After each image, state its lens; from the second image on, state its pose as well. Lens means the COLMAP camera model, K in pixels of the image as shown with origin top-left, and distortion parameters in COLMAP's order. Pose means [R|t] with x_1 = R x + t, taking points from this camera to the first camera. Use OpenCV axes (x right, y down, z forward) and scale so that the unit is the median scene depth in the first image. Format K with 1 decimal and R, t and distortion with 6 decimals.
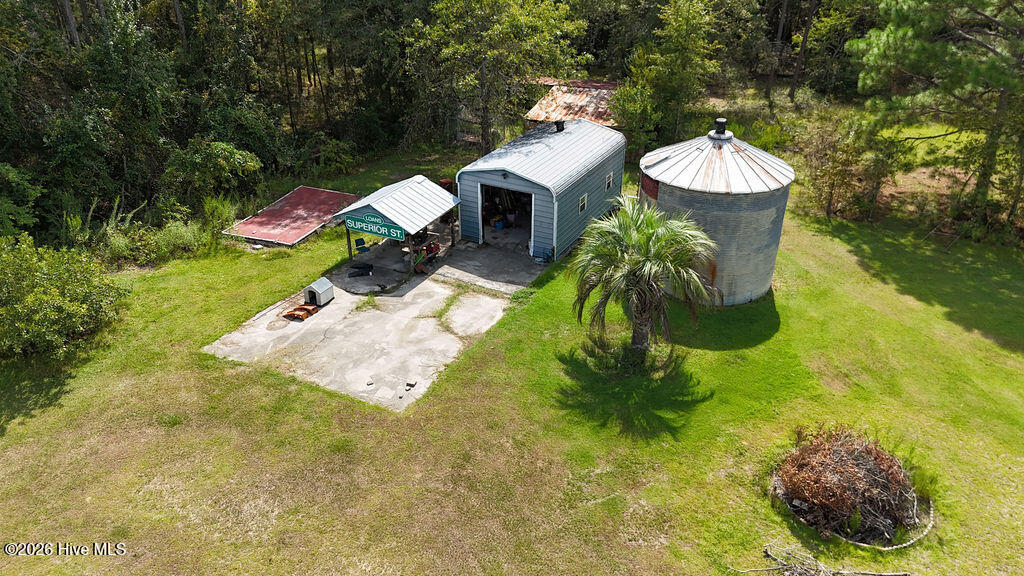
lens RADIAL K [[755.7, 0, 512.5], [0, 755.7, 284.7], [0, 0, 1]] dist [0.075214, -0.081809]
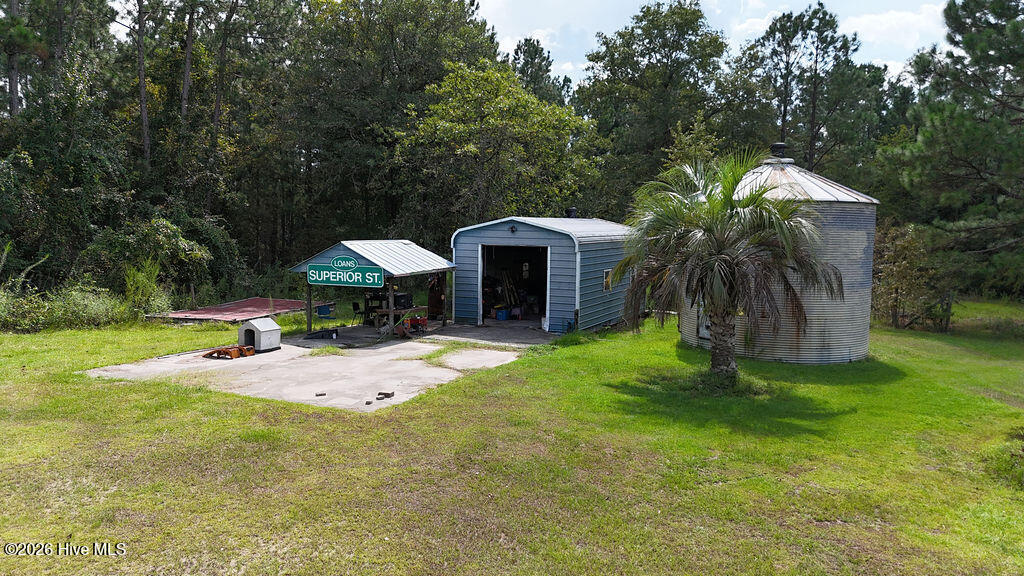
lens RADIAL K [[755.7, 0, 512.5], [0, 755.7, 284.7], [0, 0, 1]] dist [0.075214, -0.081809]
pose [[0.999369, 0.007429, 0.034720, -0.039818], [0.006969, 0.917801, -0.396979, 0.241198], [-0.034816, 0.396970, 0.917171, 0.298669]]
